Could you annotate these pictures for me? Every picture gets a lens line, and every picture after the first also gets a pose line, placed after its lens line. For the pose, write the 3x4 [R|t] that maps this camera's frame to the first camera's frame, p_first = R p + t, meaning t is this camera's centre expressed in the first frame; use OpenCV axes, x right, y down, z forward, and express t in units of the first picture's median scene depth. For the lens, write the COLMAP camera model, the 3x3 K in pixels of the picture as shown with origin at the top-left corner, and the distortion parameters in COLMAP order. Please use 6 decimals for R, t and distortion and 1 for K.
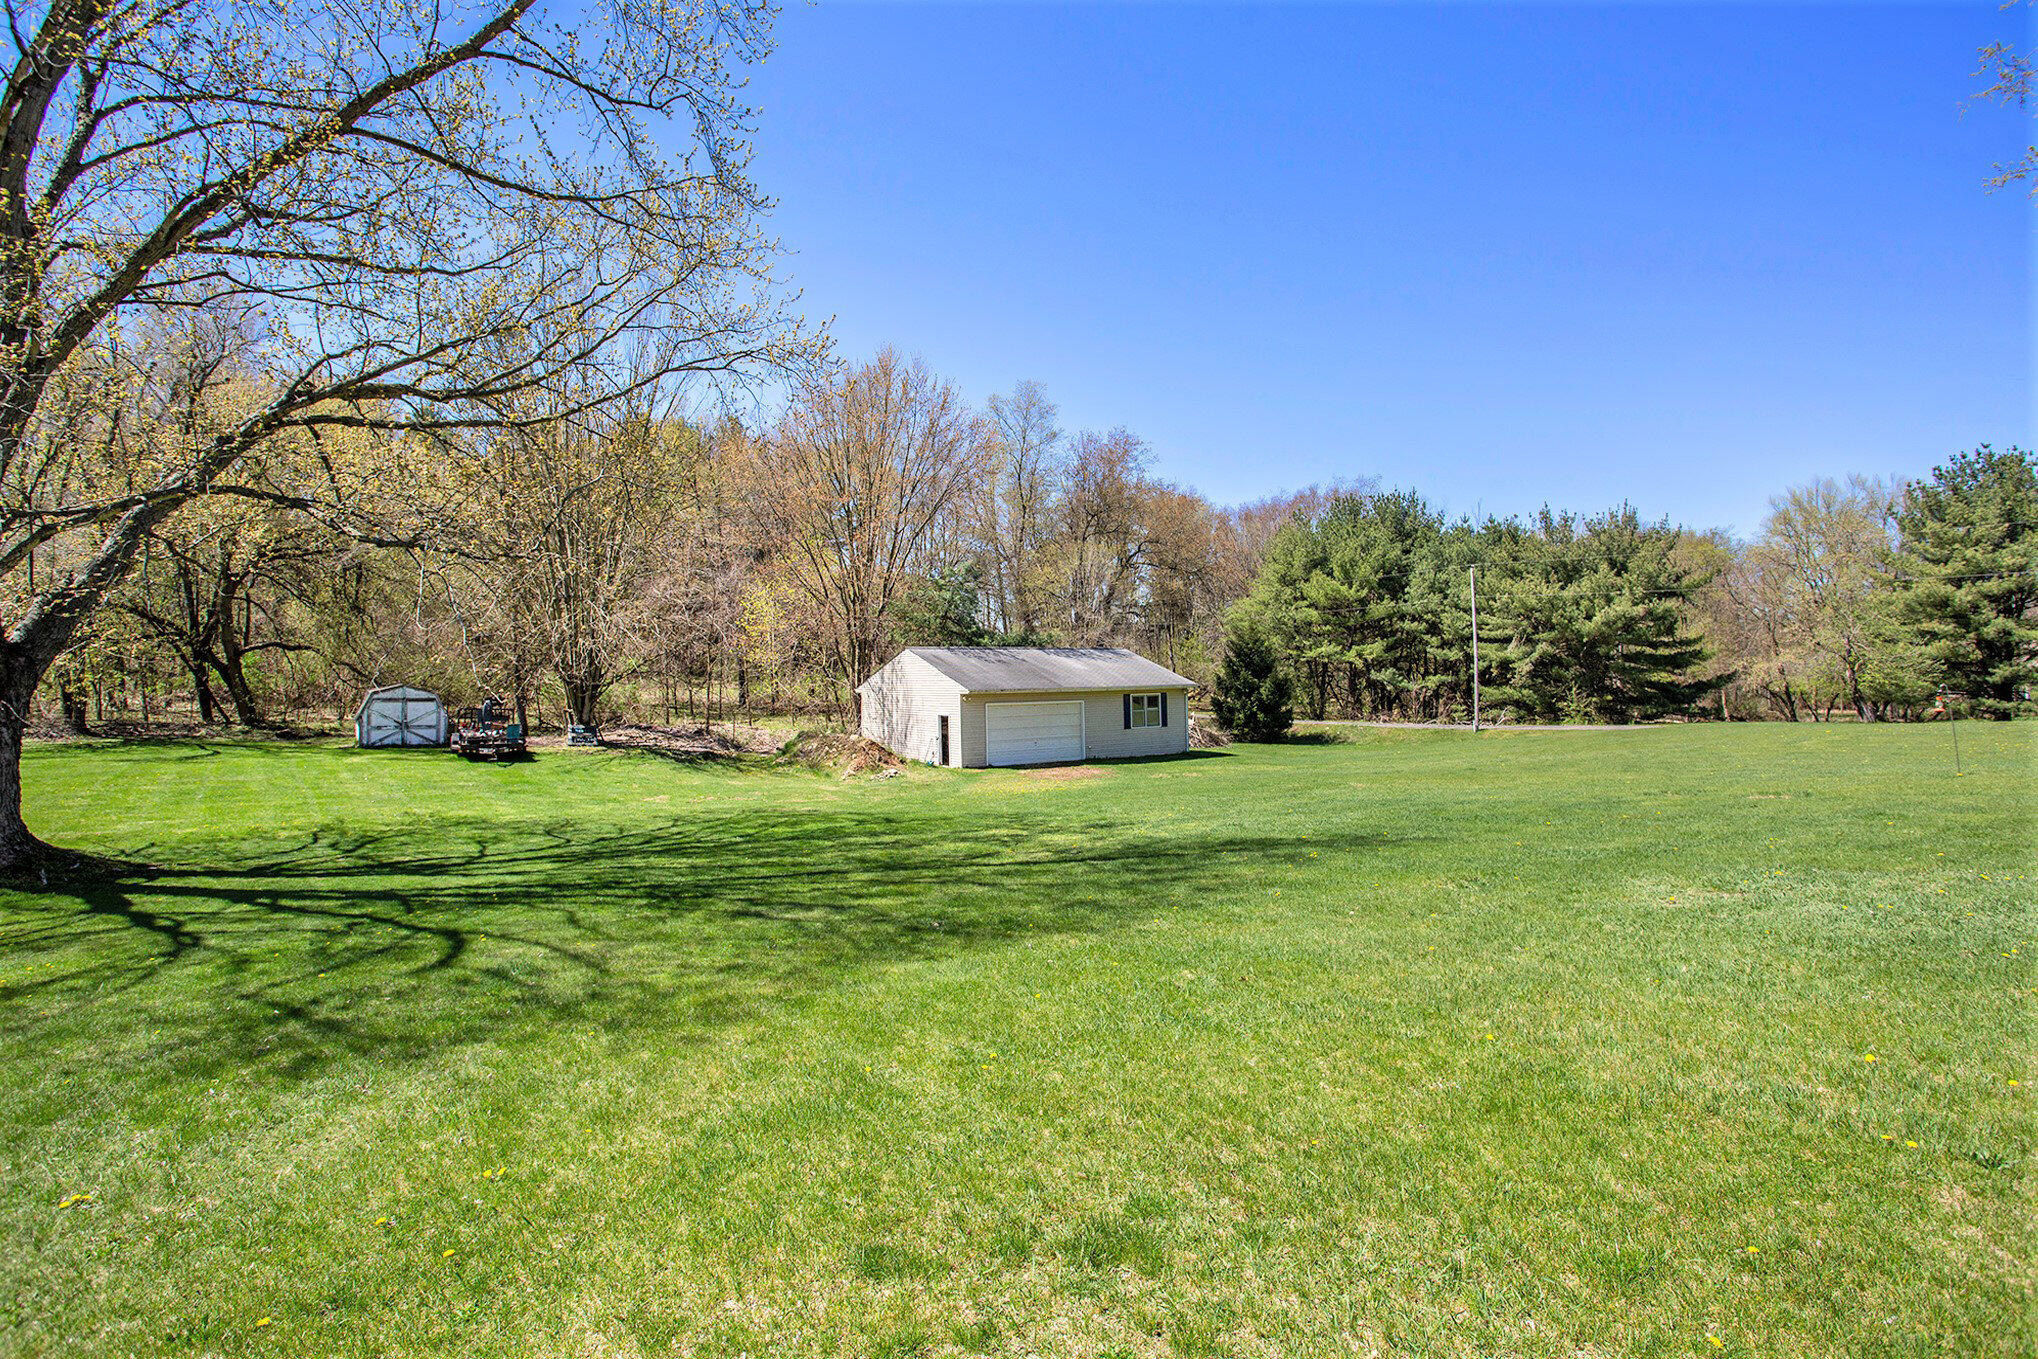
lens RADIAL K [[980.7, 0, 1006.2], [0, 980.7, 687.2], [0, 0, 1]] dist [-0.036509, -0.000180]
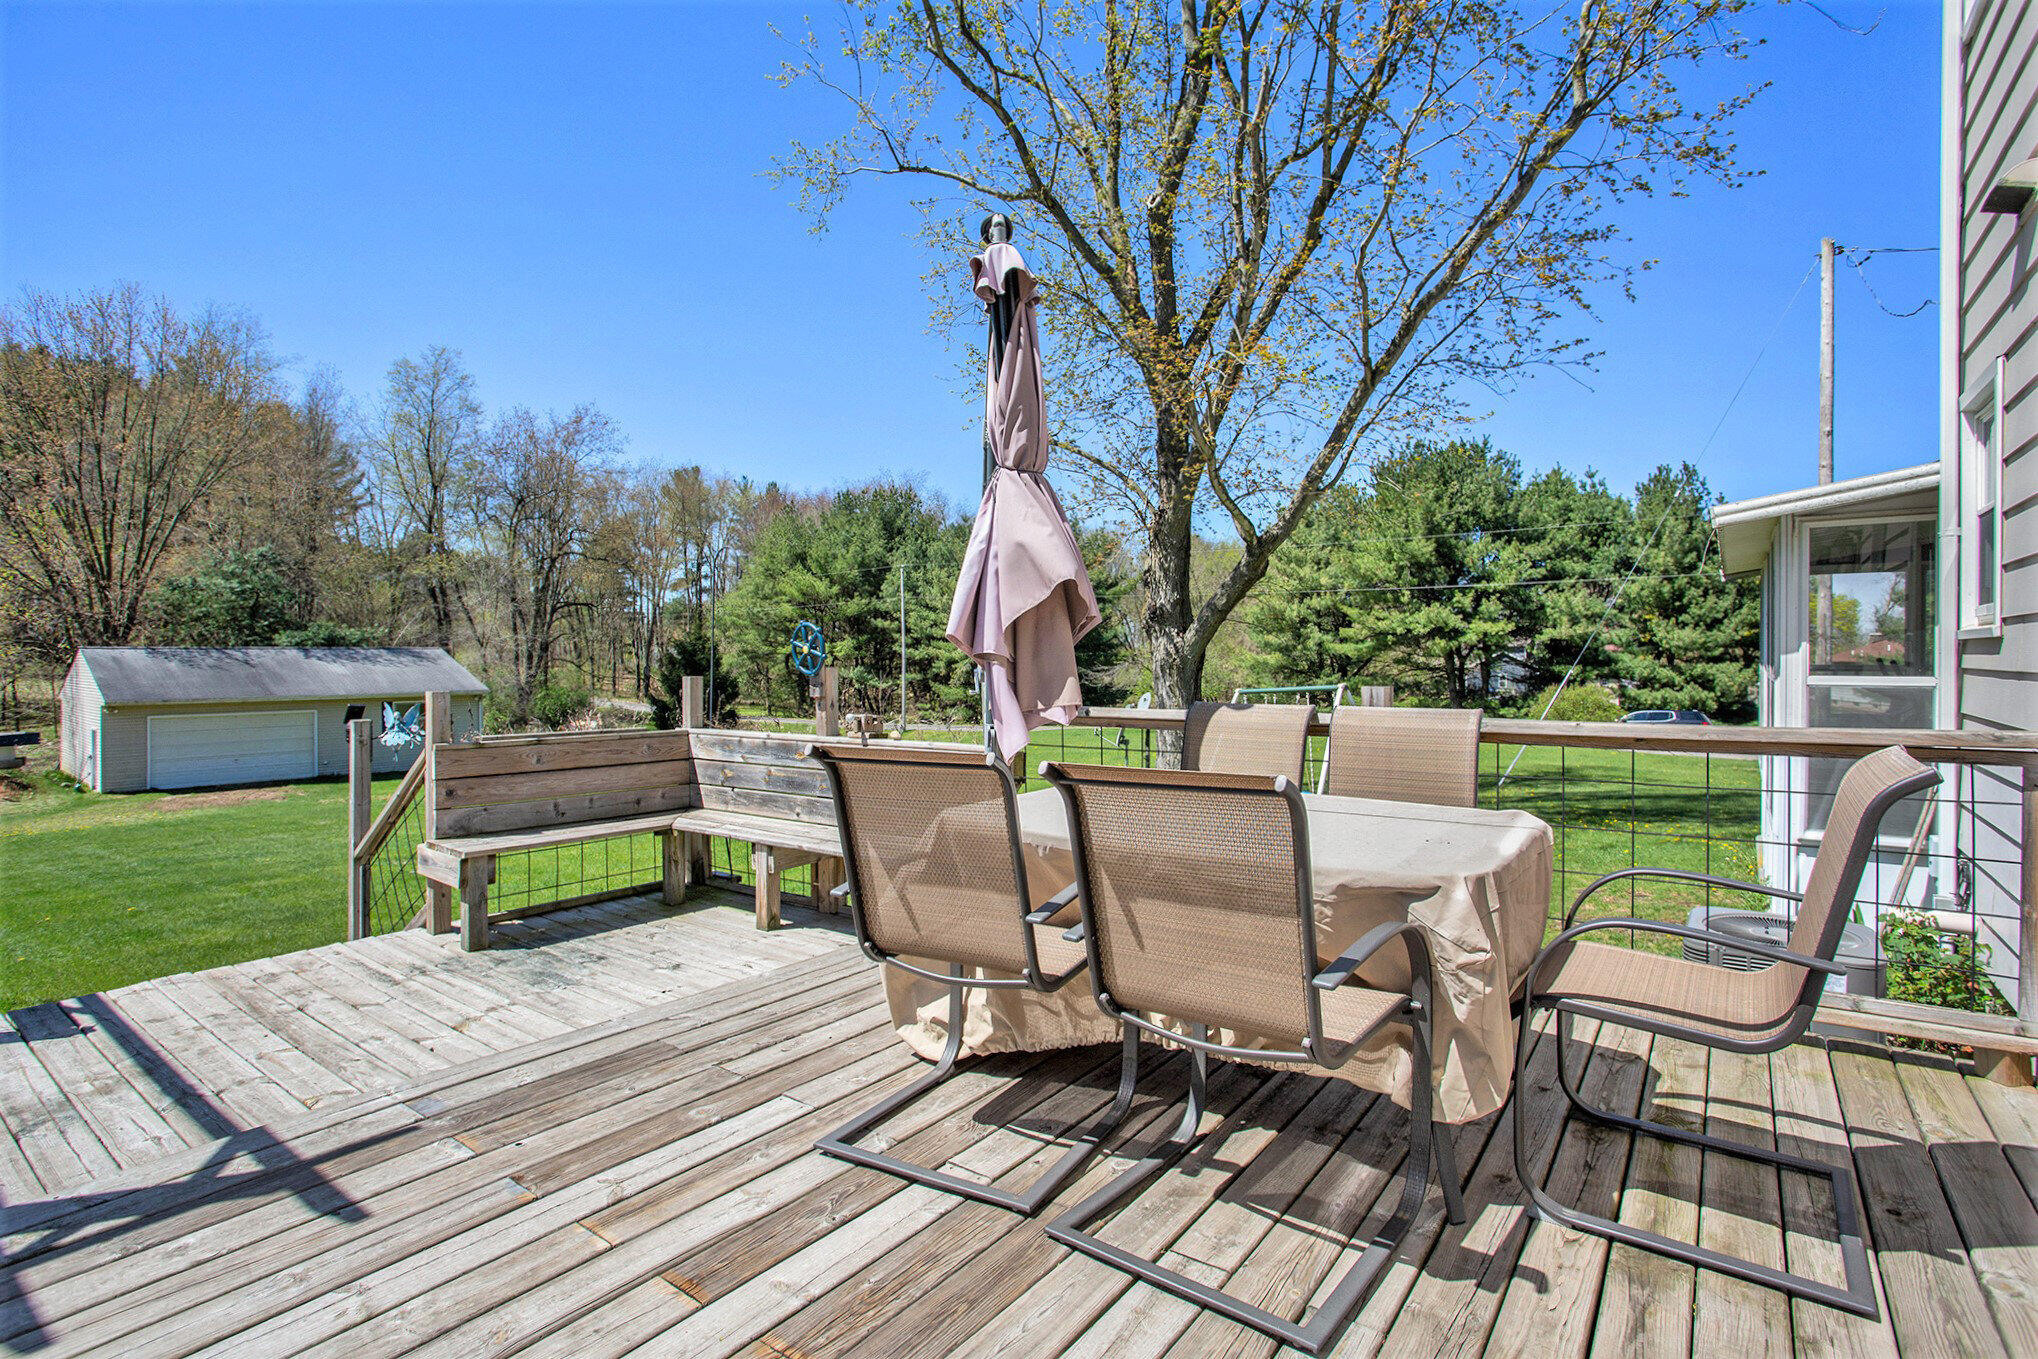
lens RADIAL K [[980.7, 0, 1006.2], [0, 980.7, 687.2], [0, 0, 1]] dist [-0.036509, -0.000180]
pose [[0.964215, 0.004524, 0.265082, 0.272880], [-0.010009, 0.999763, 0.019346, -0.018349], [-0.264932, -0.021307, 0.964032, -0.009410]]
